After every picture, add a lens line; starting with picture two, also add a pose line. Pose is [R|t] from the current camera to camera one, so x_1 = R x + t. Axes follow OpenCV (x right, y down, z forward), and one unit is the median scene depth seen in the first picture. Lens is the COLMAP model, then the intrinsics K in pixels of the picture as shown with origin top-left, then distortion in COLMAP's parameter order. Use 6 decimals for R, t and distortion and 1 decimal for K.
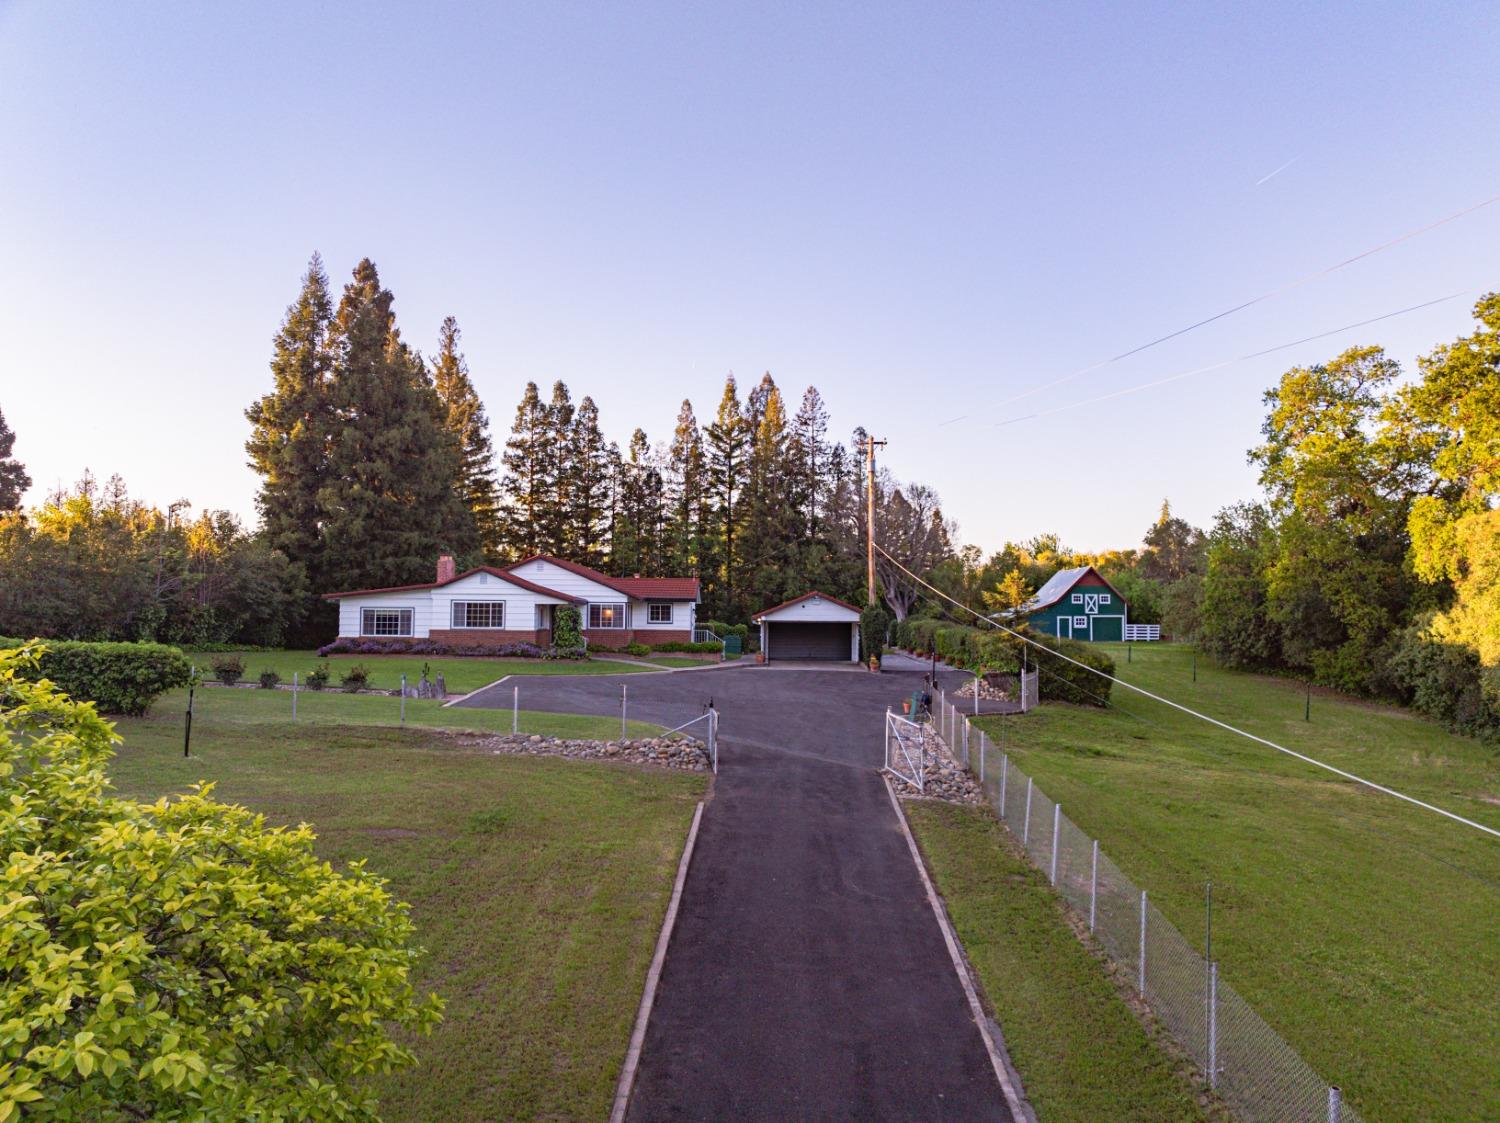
lens RADIAL K [[1059.7, 0, 752.8], [0, 1059.7, 561.7], [0, 0, 1]] dist [-0.039252, 0.012908]
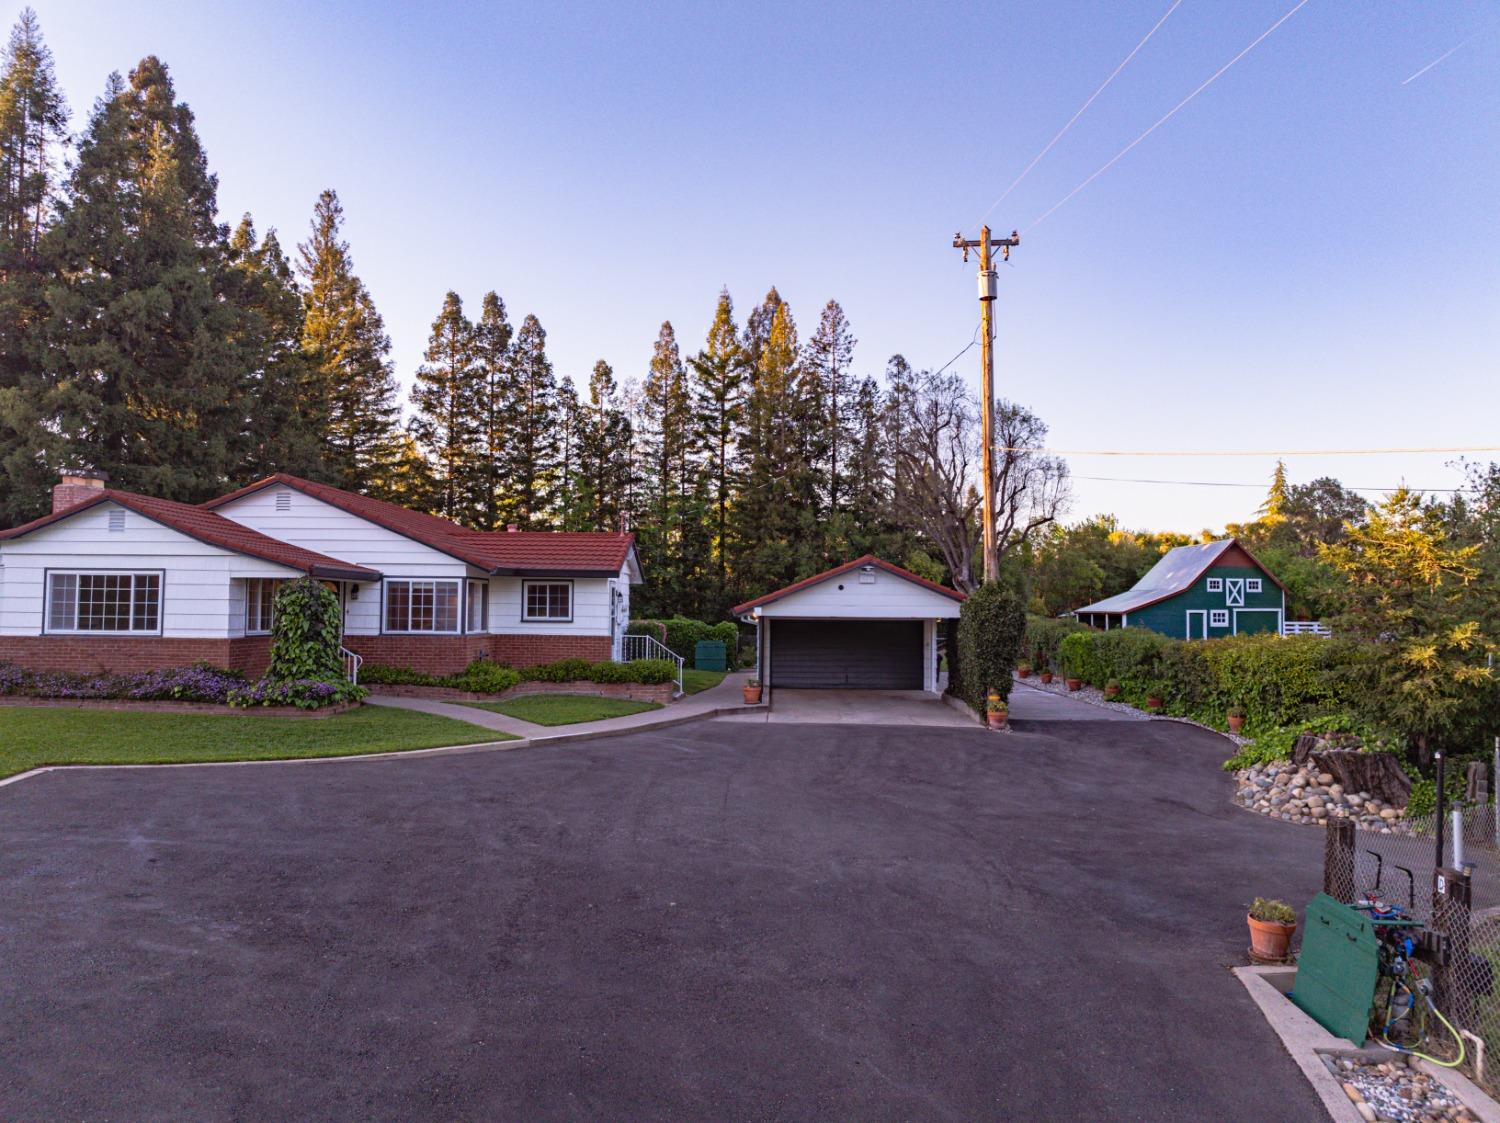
lens RADIAL K [[1059.7, 0, 752.3], [0, 1059.7, 563.5], [0, 0, 1]] dist [-0.039252, 0.012908]
pose [[0.999969, 0.000339, -0.007927, 0.008405], [-0.000289, 0.999980, 0.006369, 0.022112], [0.007929, -0.006366, 0.999948, 0.401105]]
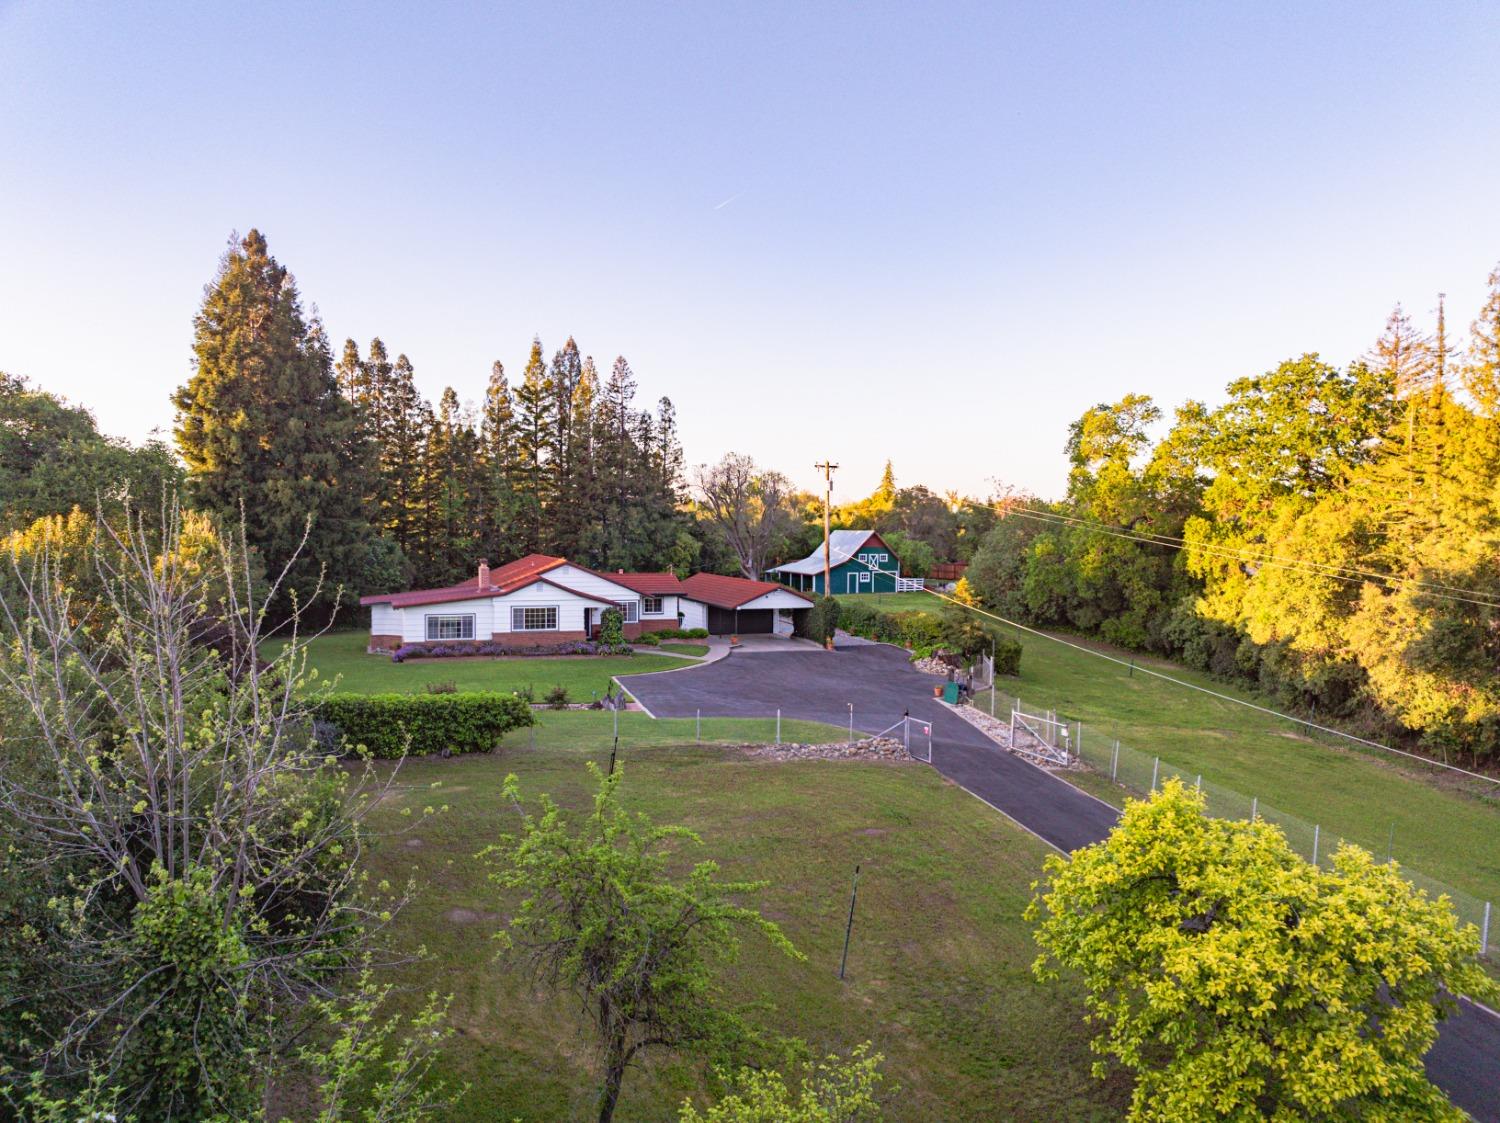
lens RADIAL K [[1059.7, 0, 753.1], [0, 1059.7, 562.5], [0, 0, 1]] dist [-0.039252, 0.012908]
pose [[0.936131, -0.012470, 0.351430, -0.310889], [-0.018681, 0.996196, 0.085110, -0.079333], [-0.351154, -0.086239, 0.932338, -0.105148]]
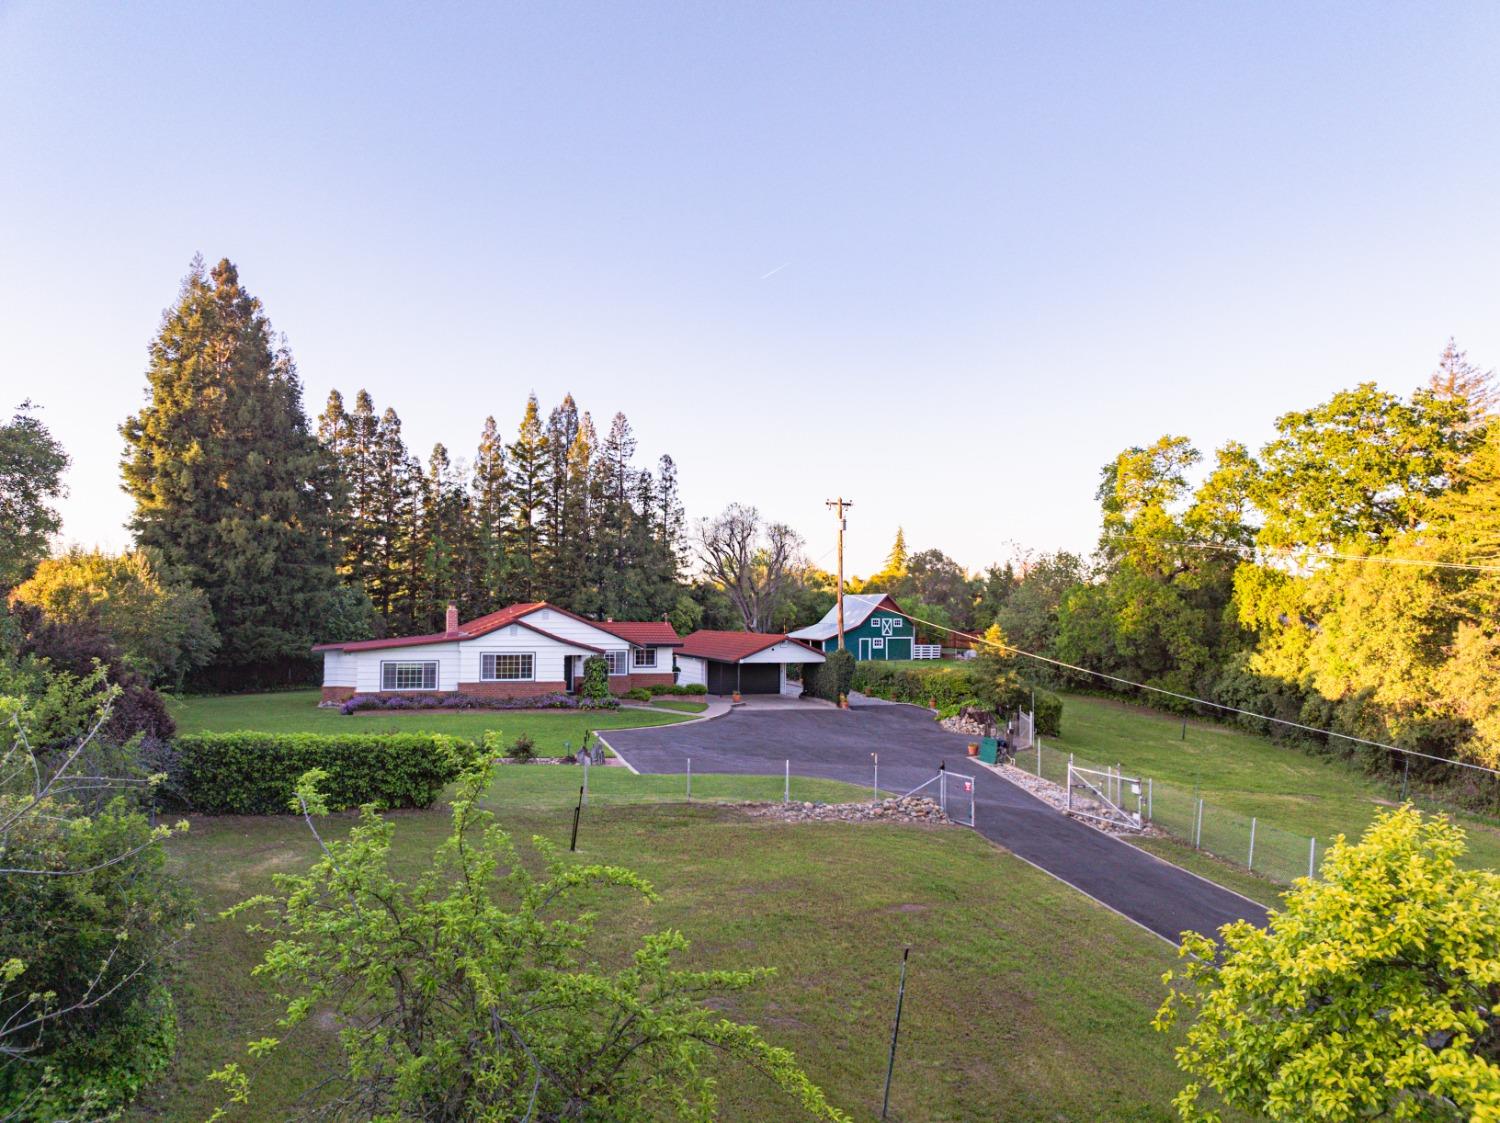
lens RADIAL K [[1059.7, 0, 753.9], [0, 1059.7, 559.6], [0, 0, 1]] dist [-0.039252, 0.012908]
pose [[0.937946, 0.017425, 0.346345, -0.274927], [-0.018731, 0.999824, 0.000425, -0.039653], [-0.346276, -0.006886, 0.938107, -0.015541]]
